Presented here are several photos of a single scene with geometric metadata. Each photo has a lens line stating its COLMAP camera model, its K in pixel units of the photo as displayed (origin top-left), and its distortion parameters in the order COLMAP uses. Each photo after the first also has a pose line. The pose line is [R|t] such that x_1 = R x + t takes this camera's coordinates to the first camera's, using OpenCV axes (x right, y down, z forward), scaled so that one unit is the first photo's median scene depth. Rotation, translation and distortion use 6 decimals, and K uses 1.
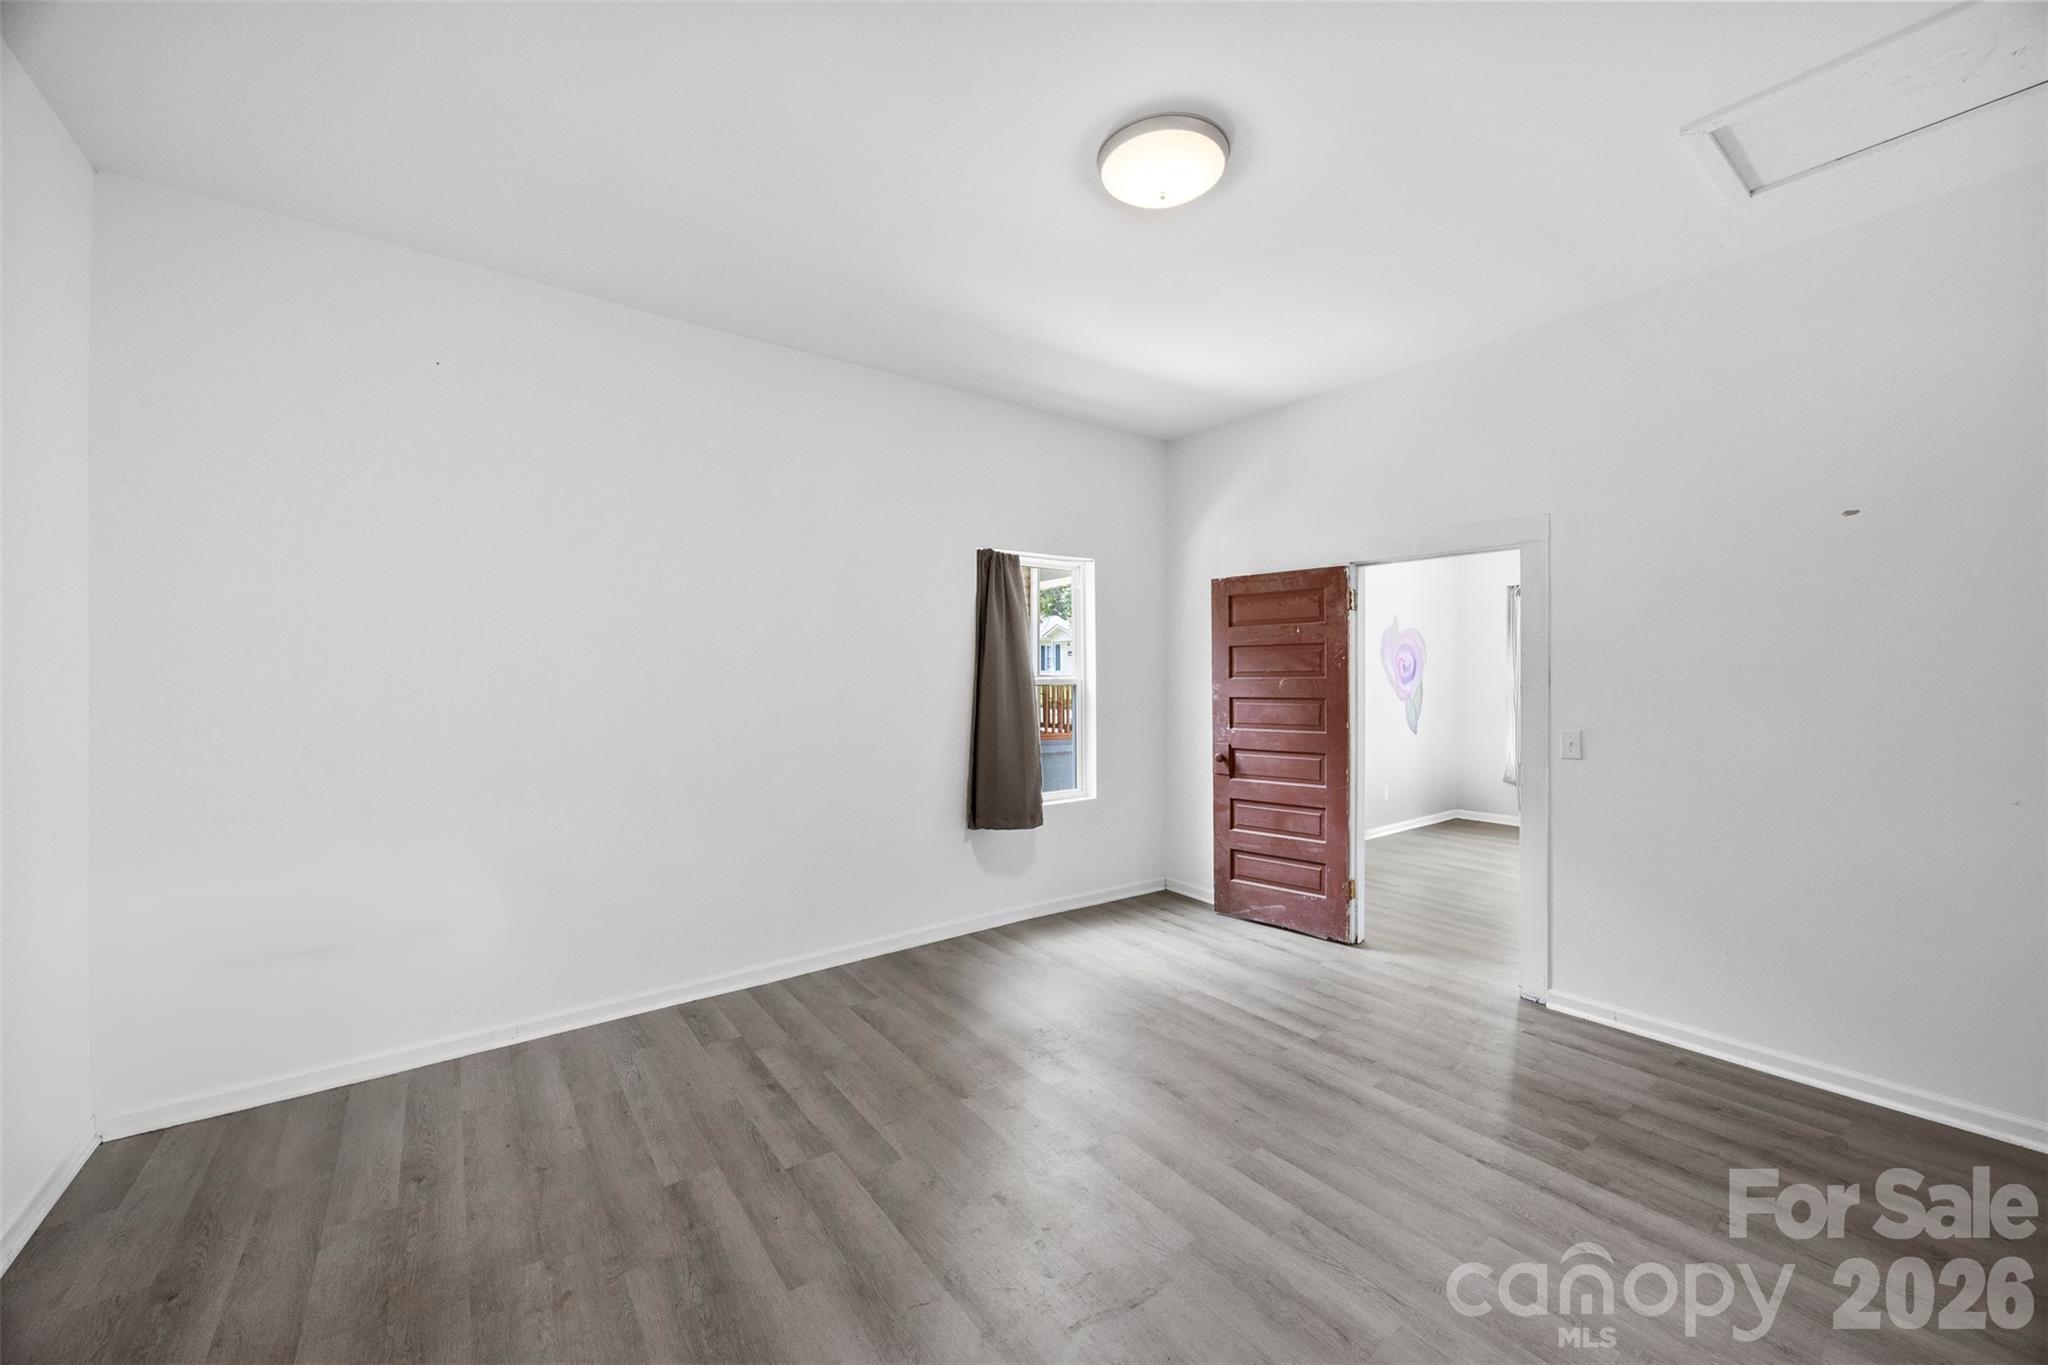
lens RADIAL K [[791.3, 0, 1032.8], [0, 791.3, 682.1], [0, 0, 1]] dist [0.000089, 0.000359]
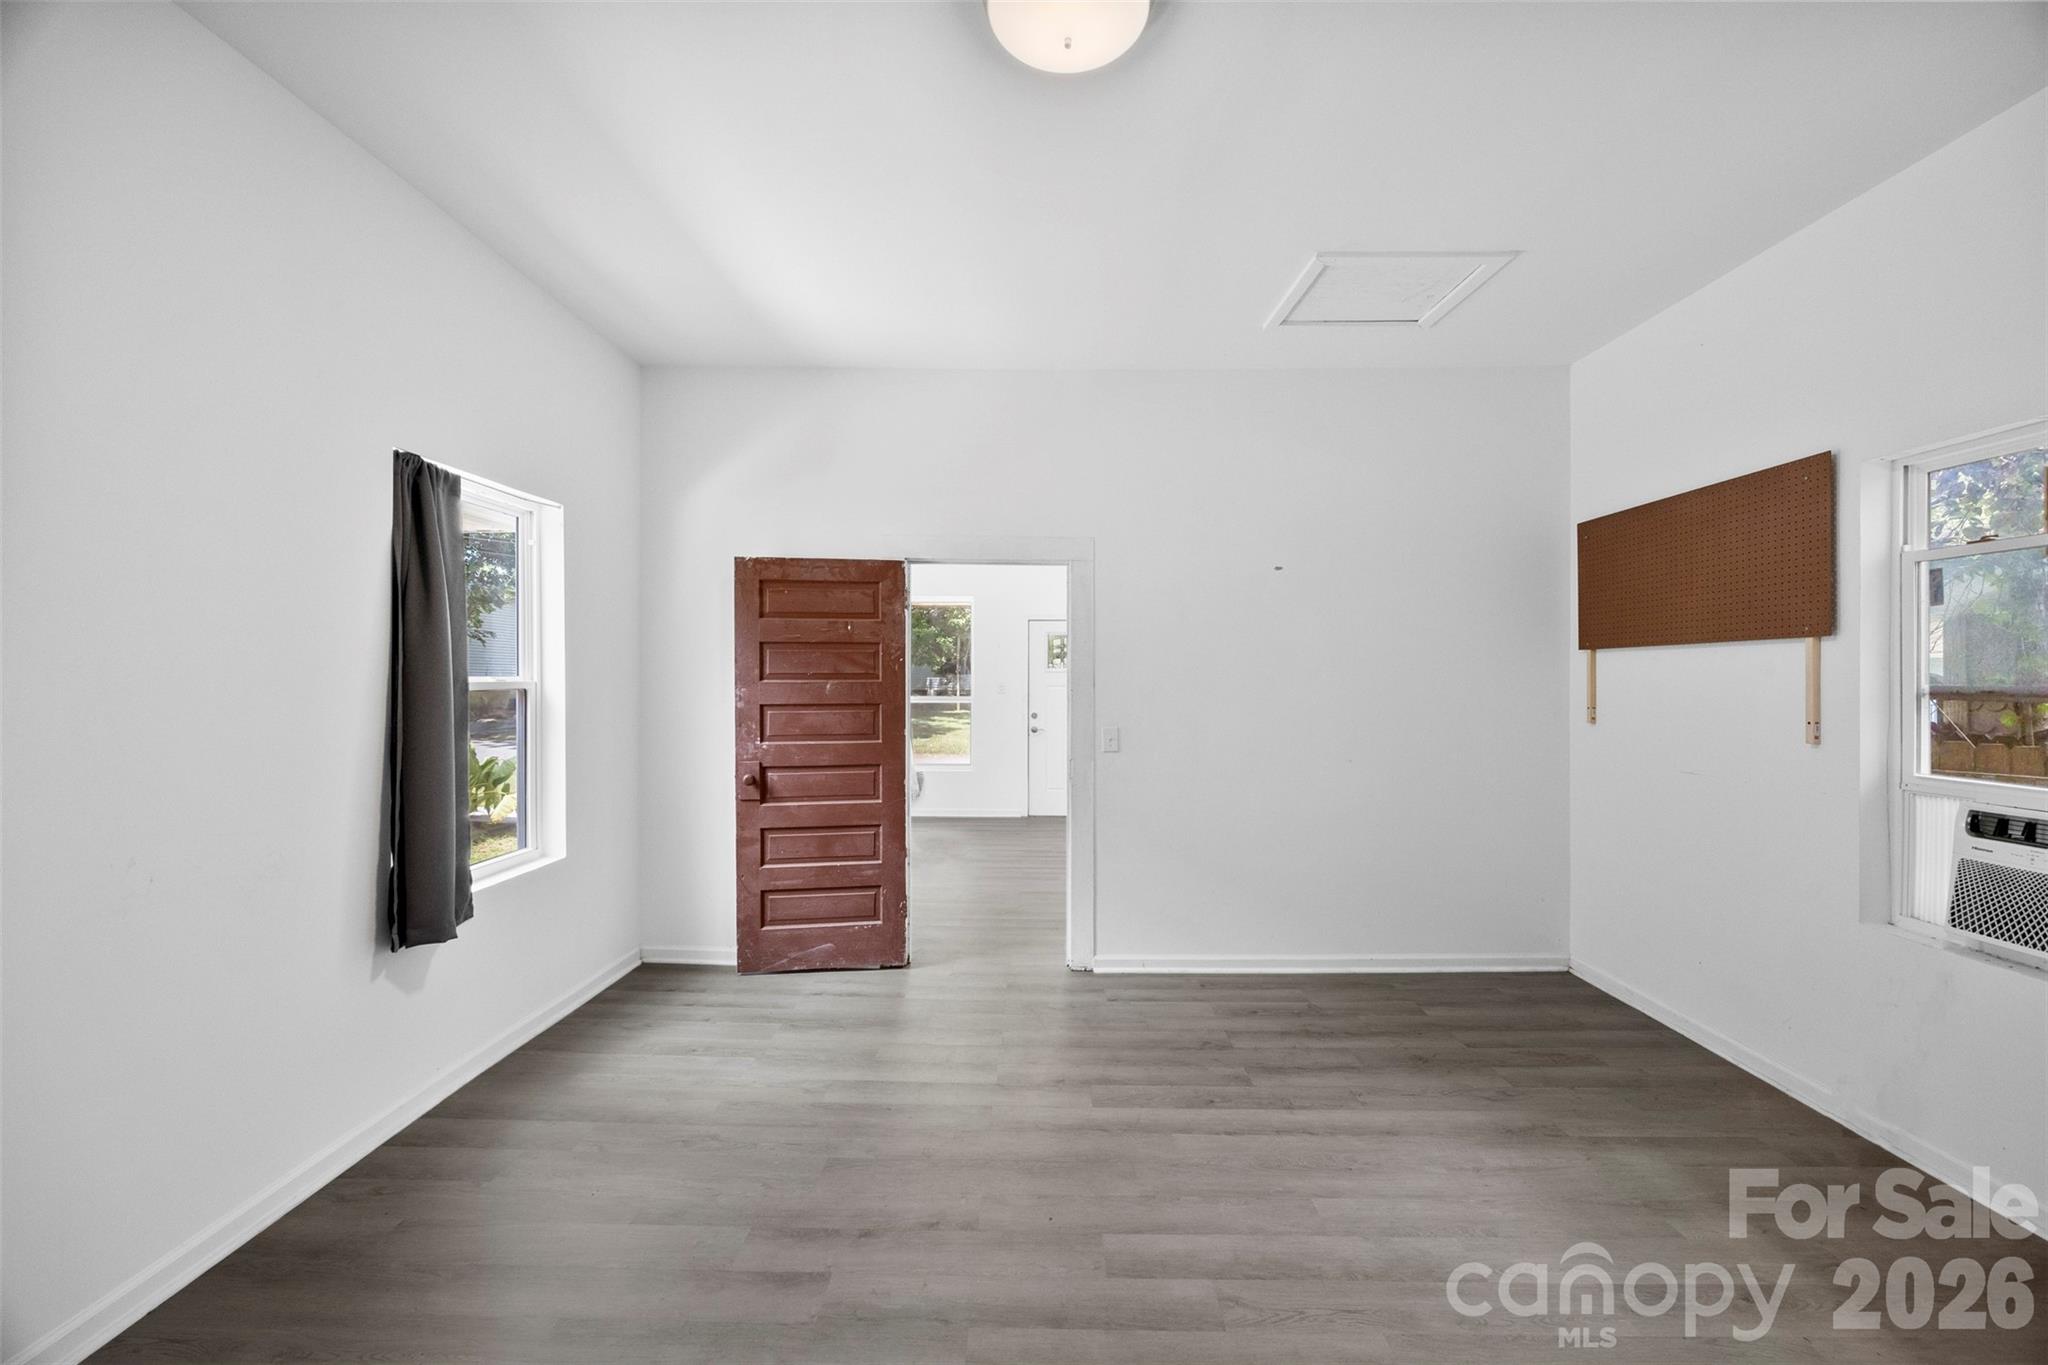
lens RADIAL K [[791.3, 0, 1032.8], [0, 791.3, 682.1], [0, 0, 1]] dist [0.000089, 0.000359]
pose [[0.608147, 0.000475, 0.793824, -0.236373], [0.000674, 0.999999, -0.001115, -0.002867], [-0.793824, 0.001213, 0.608147, 0.295020]]
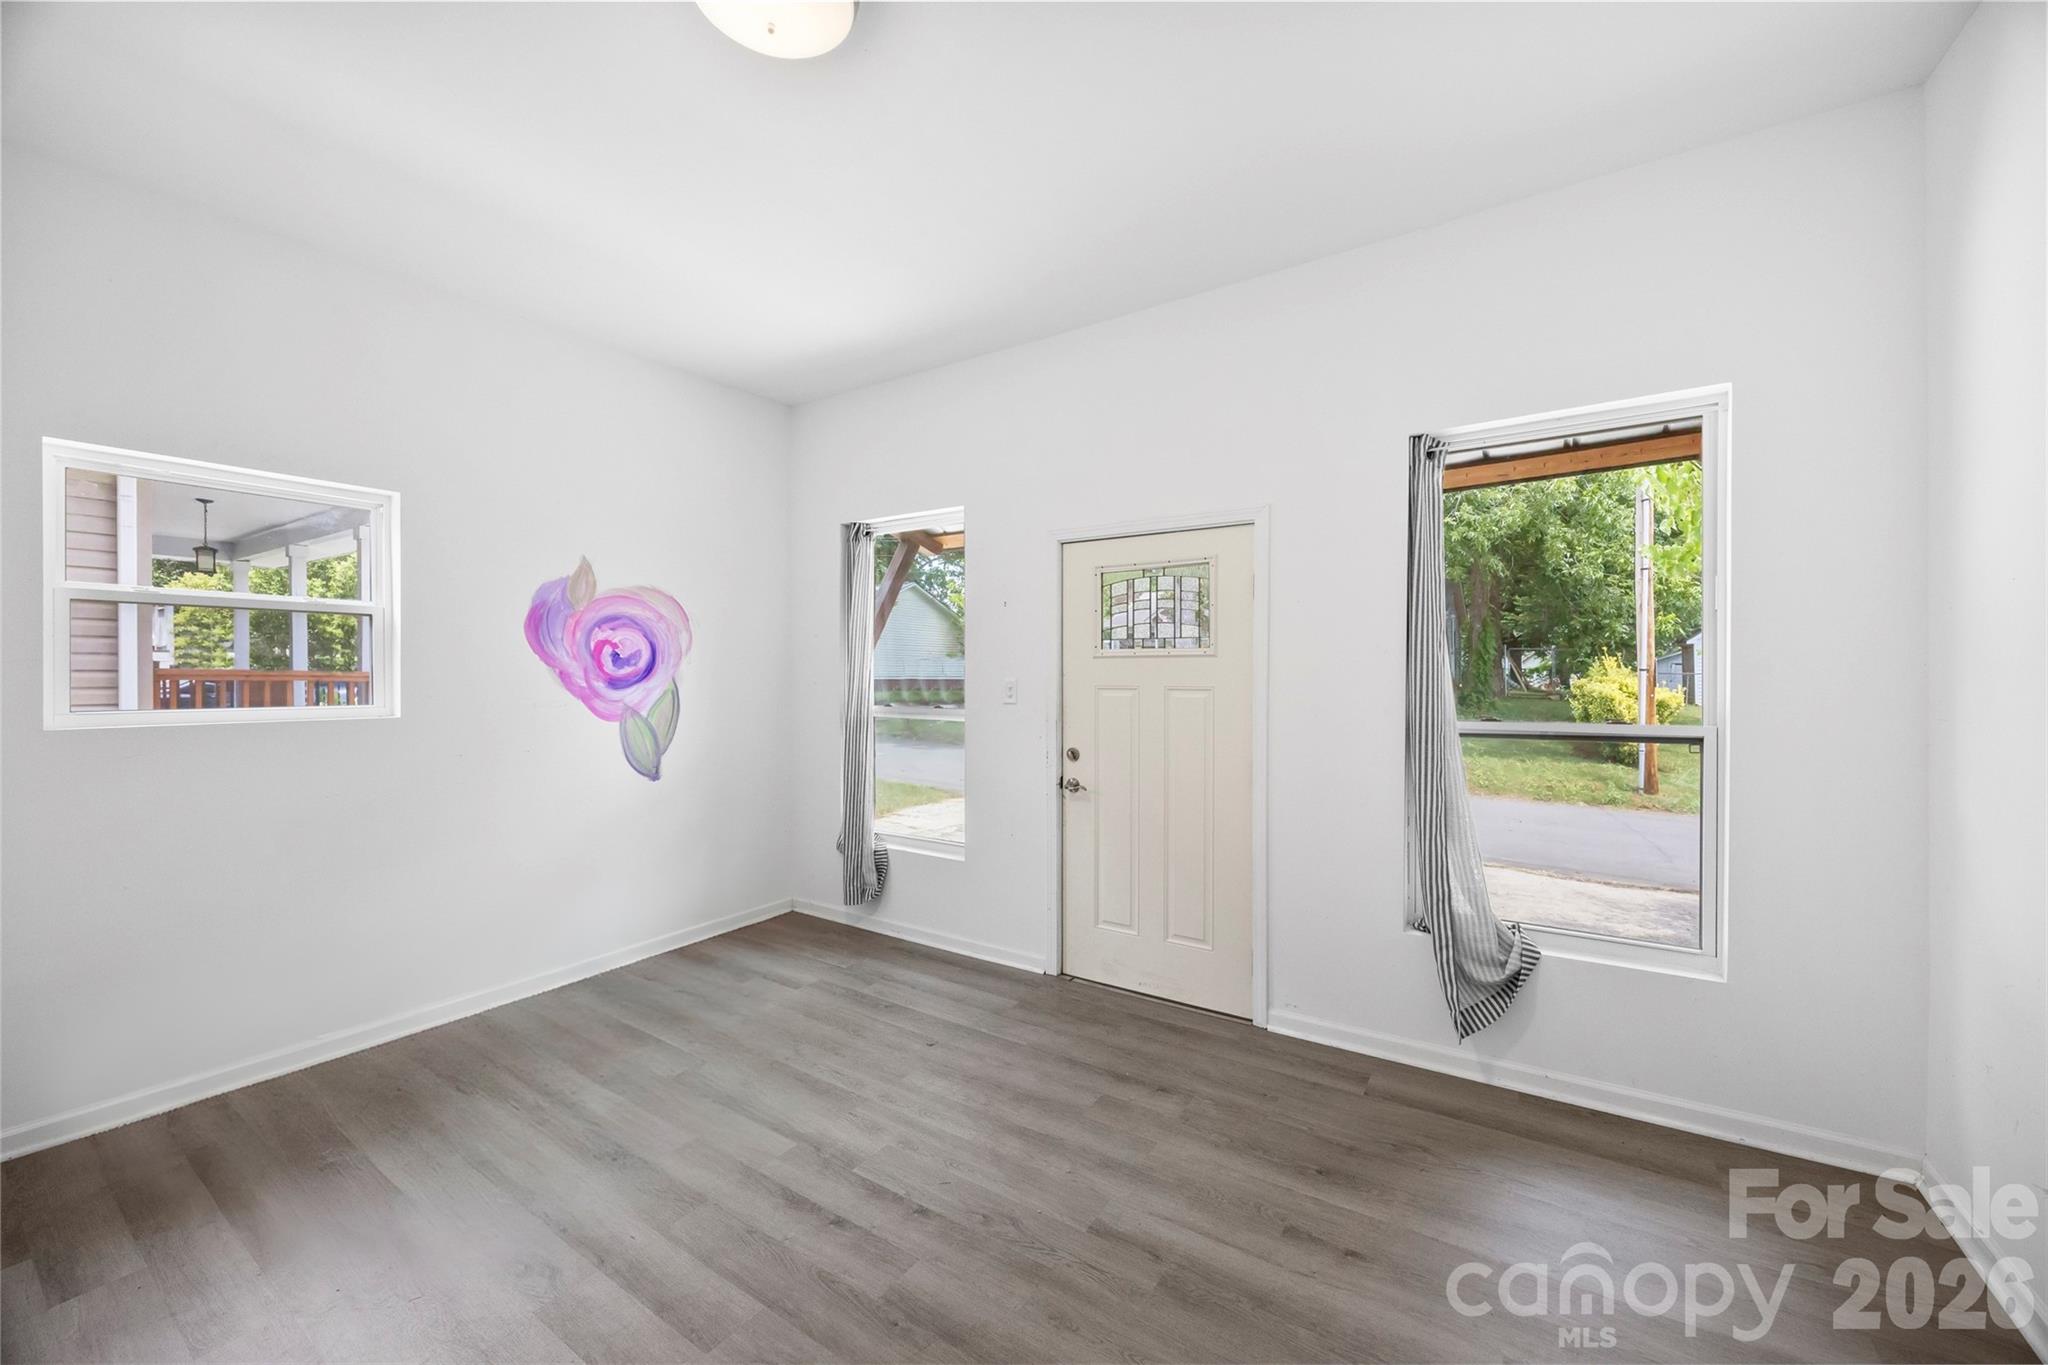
lens RADIAL K [[791.3, 0, 1032.8], [0, 791.3, 682.1], [0, 0, 1]] dist [0.000089, 0.000359]
pose [[0.937691, -0.005685, 0.347422, 0.875496], [0.002919, 0.999960, 0.008486, -0.009658], [-0.347457, -0.006943, 0.937670, 0.641326]]
